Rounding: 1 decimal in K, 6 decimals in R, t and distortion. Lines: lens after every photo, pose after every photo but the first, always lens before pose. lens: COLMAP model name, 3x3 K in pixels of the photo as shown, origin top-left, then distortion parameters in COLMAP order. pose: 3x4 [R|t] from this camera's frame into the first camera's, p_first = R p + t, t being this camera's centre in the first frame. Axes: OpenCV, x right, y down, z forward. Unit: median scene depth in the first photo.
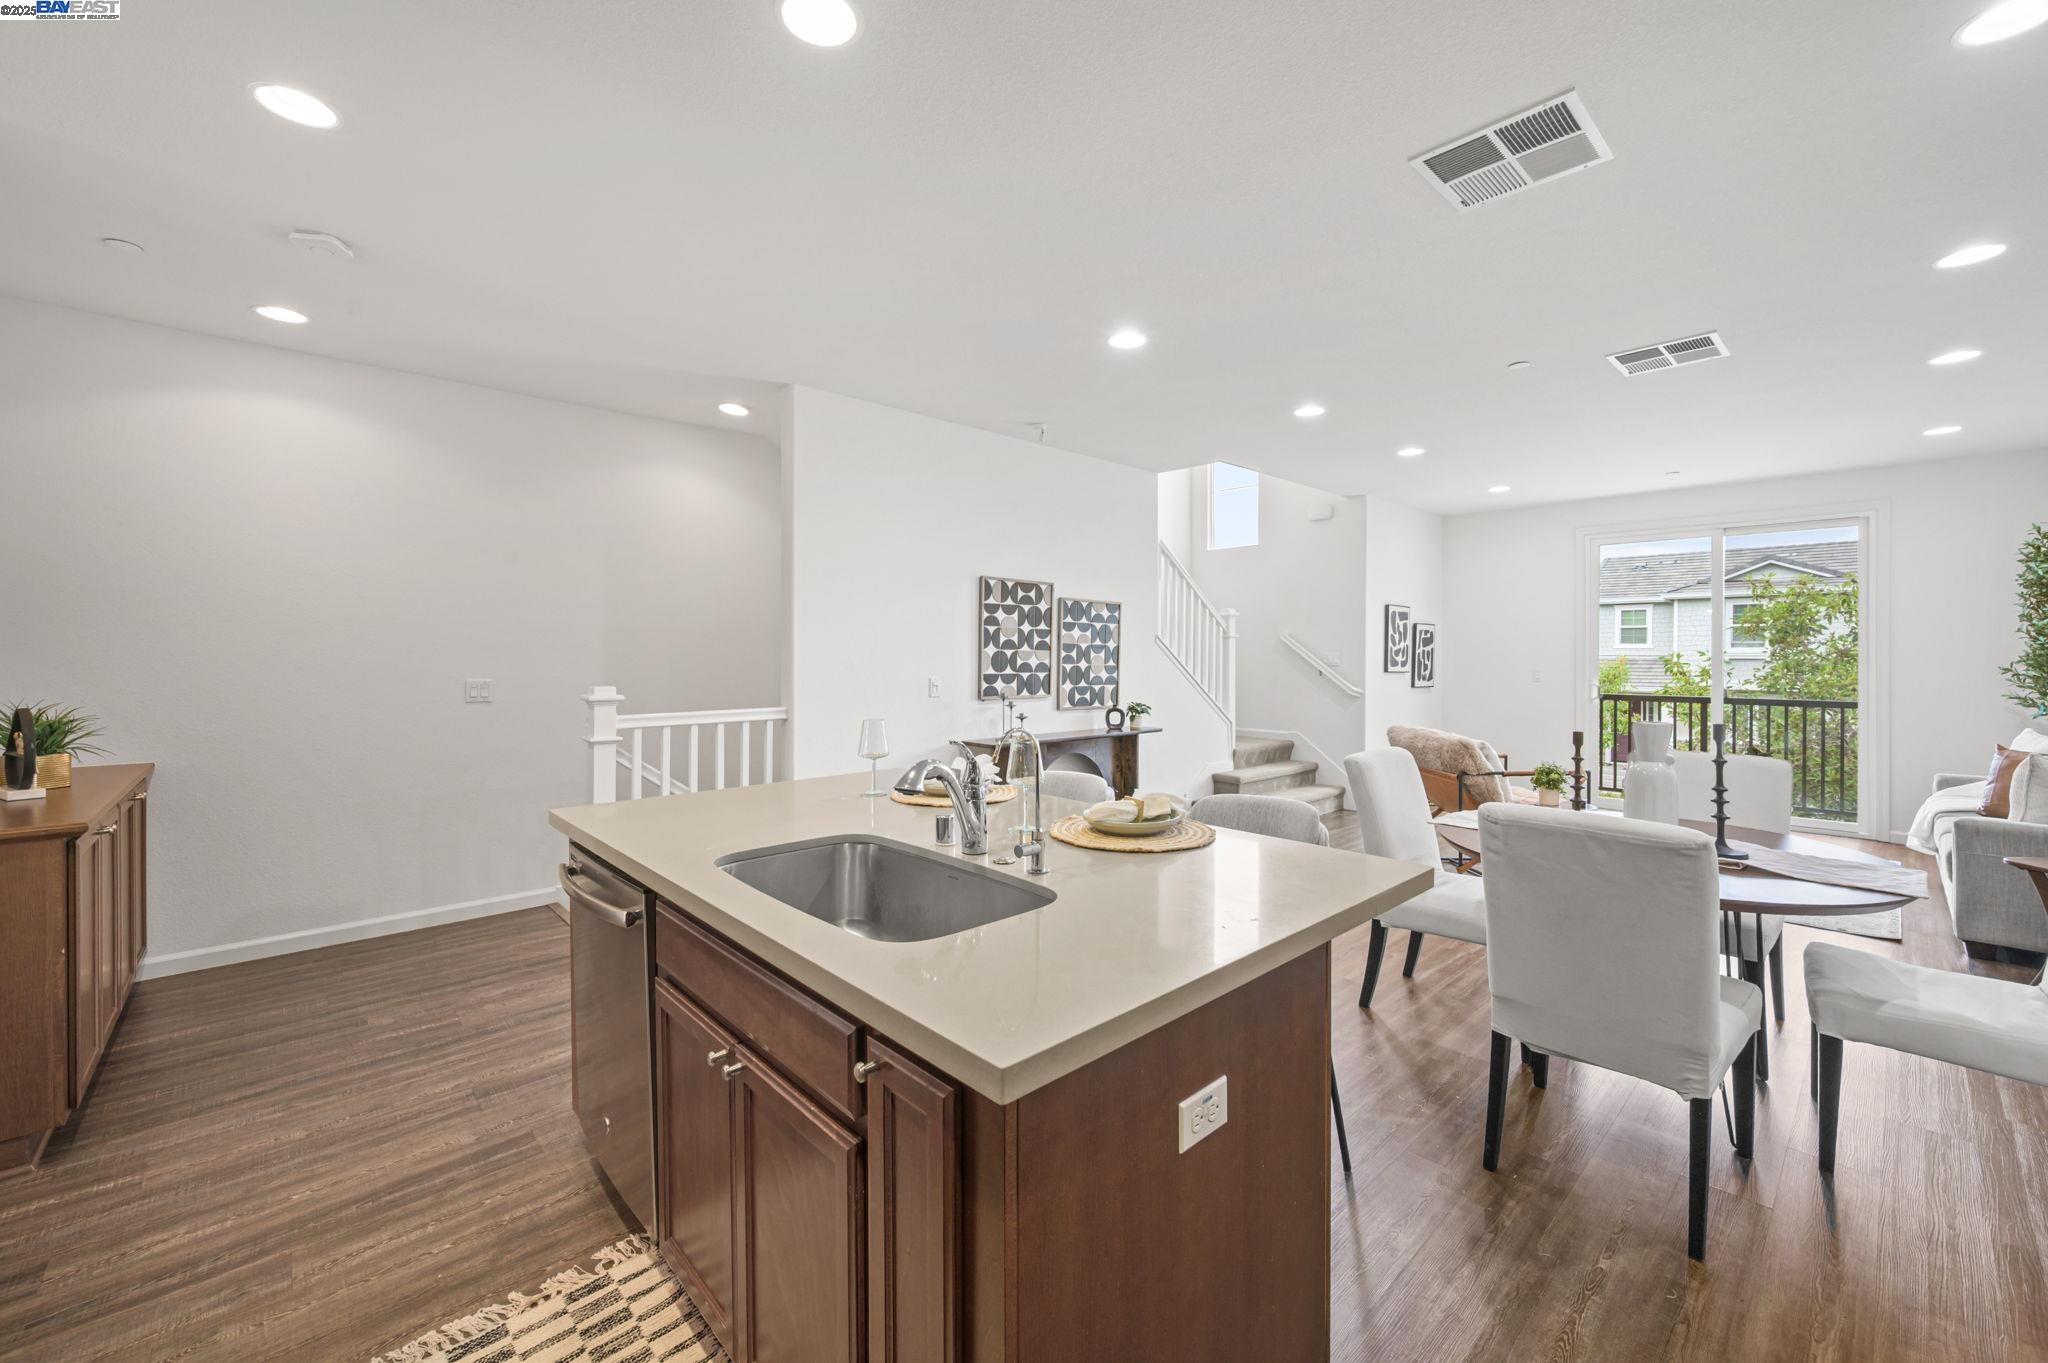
lens RADIAL K [[815.3, 0, 1036.1], [0, 815.3, 656.6], [0, 0, 1]] dist [-0.002427, 0.000998]
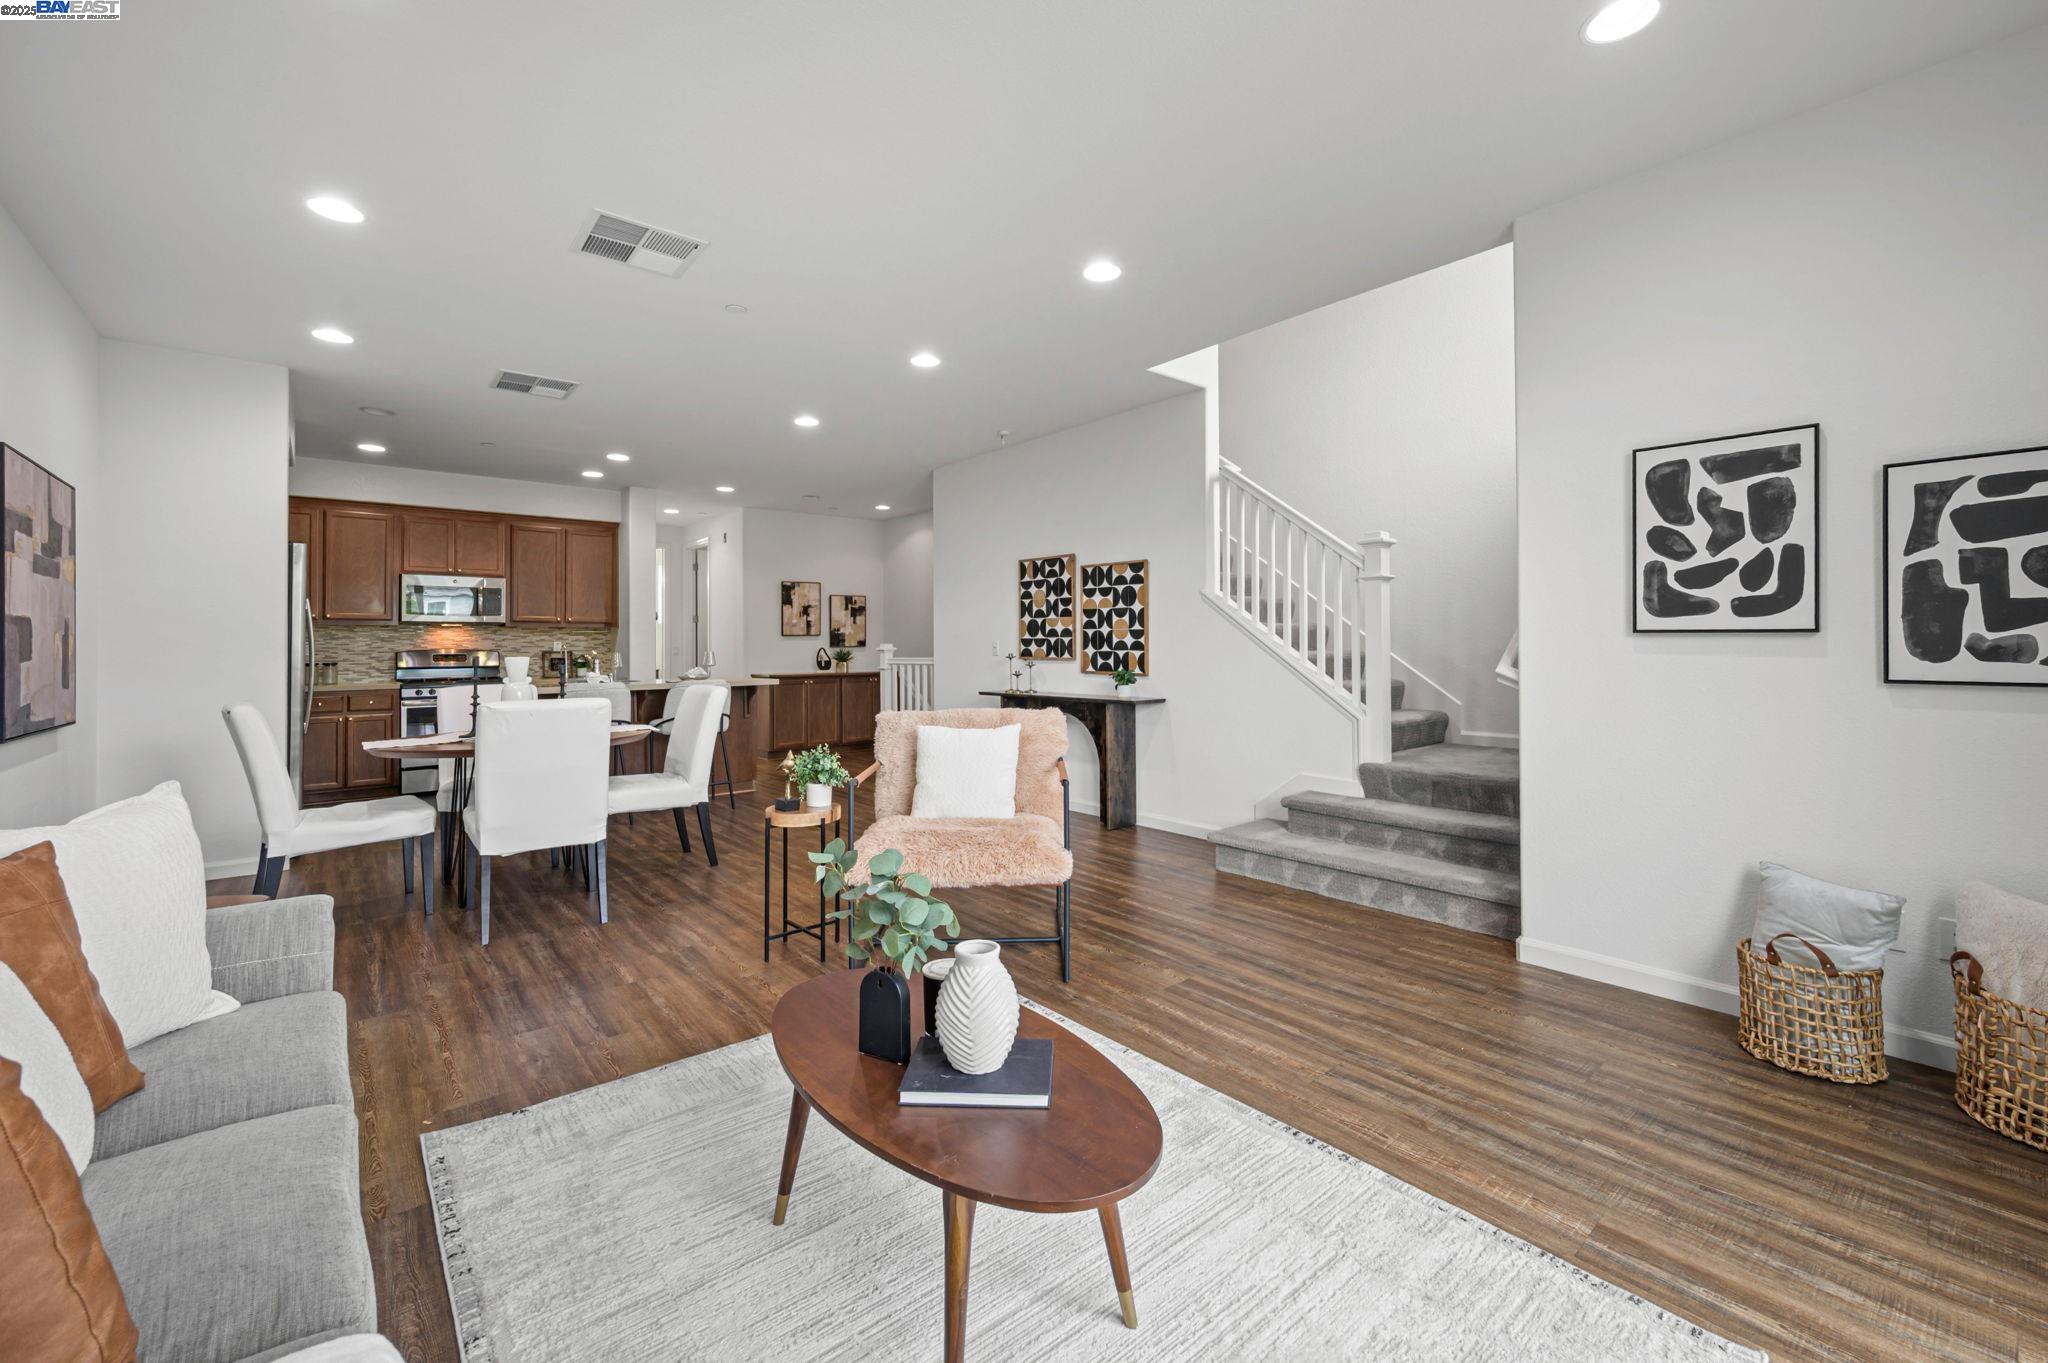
lens RADIAL K [[815.3, 0, 1015.7], [0, 815.3, 661.4], [0, 0, 1]] dist [-0.002427, 0.000998]
pose [[-0.050615, 0.007541, -0.998690, 1.091837], [-0.005325, 0.999955, 0.007820, 0.043034], [0.998704, 0.005714, -0.050572, 0.976354]]
